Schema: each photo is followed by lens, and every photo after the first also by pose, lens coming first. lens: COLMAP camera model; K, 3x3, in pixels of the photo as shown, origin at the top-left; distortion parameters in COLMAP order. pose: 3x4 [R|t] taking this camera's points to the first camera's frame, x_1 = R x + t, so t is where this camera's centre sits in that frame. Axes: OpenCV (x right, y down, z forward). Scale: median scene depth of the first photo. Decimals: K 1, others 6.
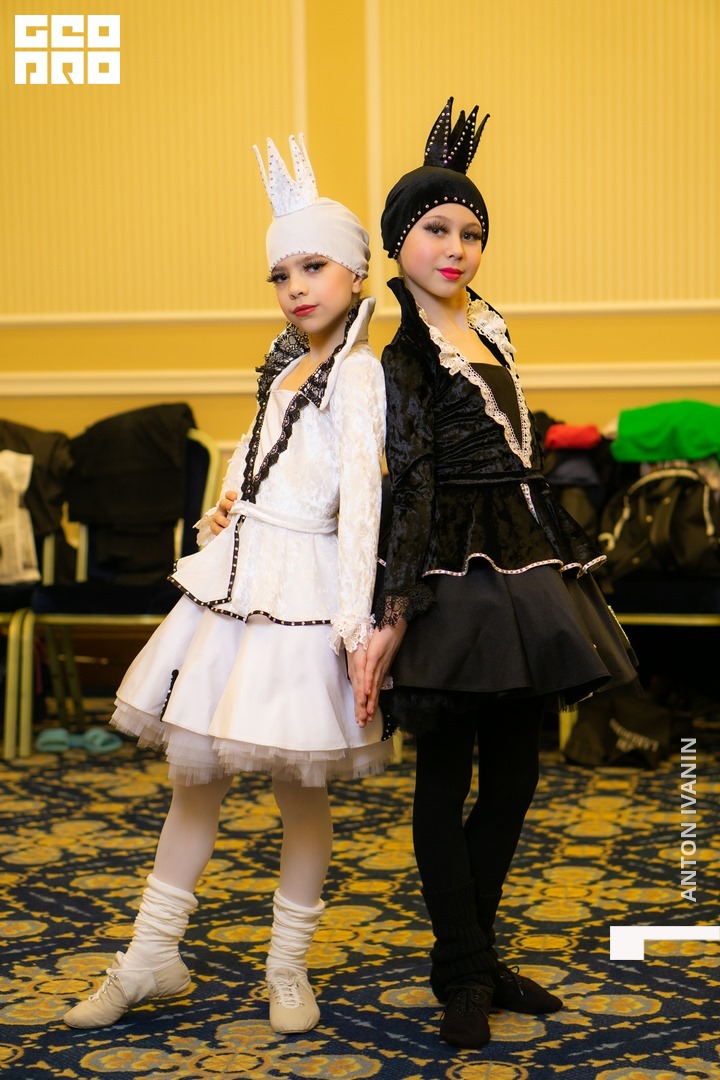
lens RADIAL K [[2322.0, 0, 360.0], [0, 2322.0, 540.0], [0, 0, 1]] dist [0.042167, -0.131746]
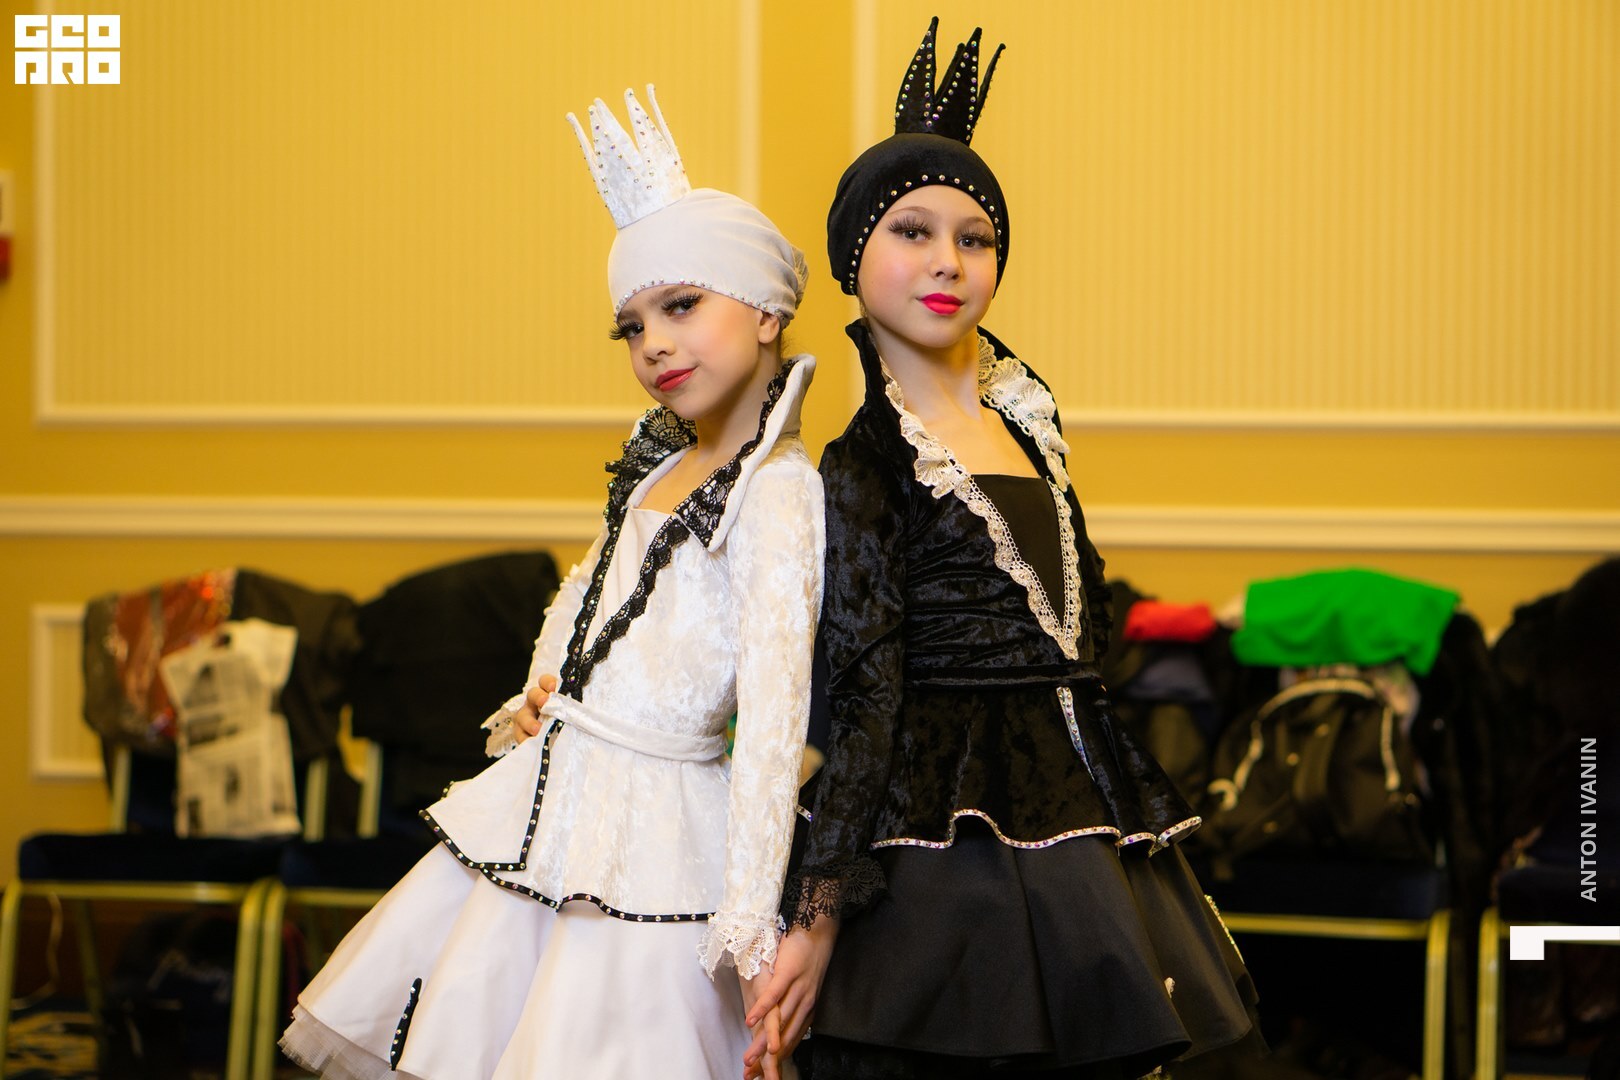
lens RADIAL K [[3572.0, 0, 812.1], [0, 3572.0, 620.7], [0, 0, 1]] dist [0.332826, -0.010751]
pose [[0.999556, 0.027106, -0.012367, 0.019818], [-0.027627, 0.998643, -0.044141, -0.000696], [0.011153, 0.044464, 0.998949, 0.116701]]
